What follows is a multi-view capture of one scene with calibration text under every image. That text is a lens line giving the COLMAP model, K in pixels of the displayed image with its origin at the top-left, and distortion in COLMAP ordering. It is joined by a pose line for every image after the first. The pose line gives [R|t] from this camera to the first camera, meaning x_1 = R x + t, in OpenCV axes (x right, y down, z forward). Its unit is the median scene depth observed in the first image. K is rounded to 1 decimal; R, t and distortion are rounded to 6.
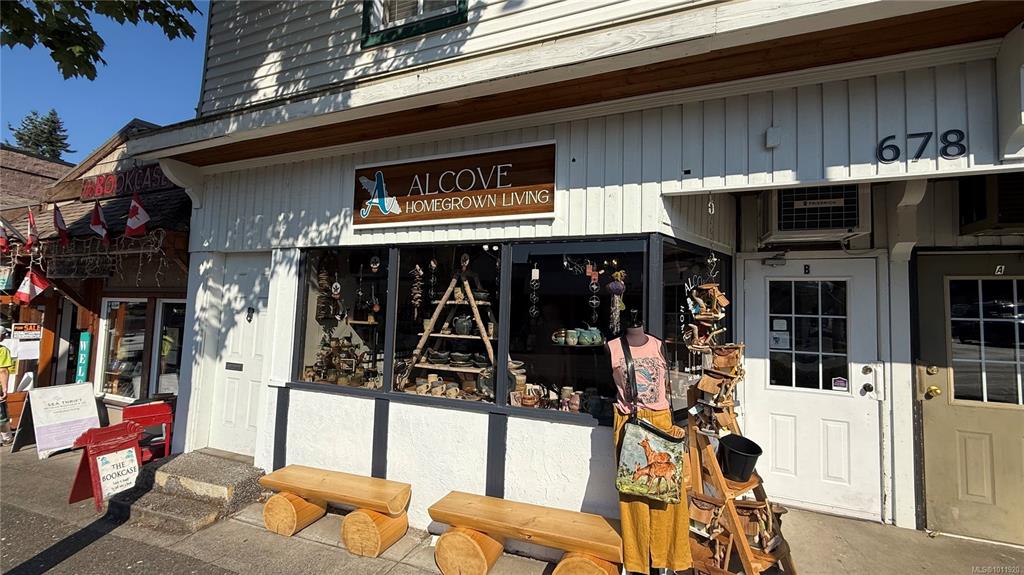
lens RADIAL K [[409.6, 0, 510.8], [0, 409.6, 286.4], [0, 0, 1]] dist [0.000326, -0.000147]
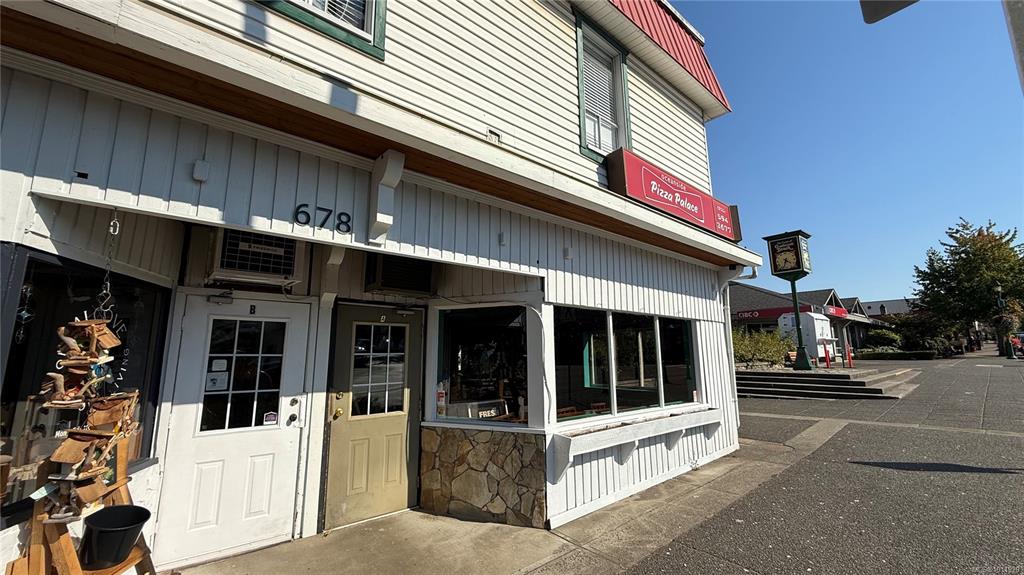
lens RADIAL K [[409.6, 0, 510.8], [0, 409.6, 286.4], [0, 0, 1]] dist [0.000326, -0.000147]
pose [[0.468585, 0.114971, 0.875905, 0.125203], [-0.035027, 0.993134, -0.111619, -0.007746], [-0.882724, 0.021623, 0.469394, -0.070110]]
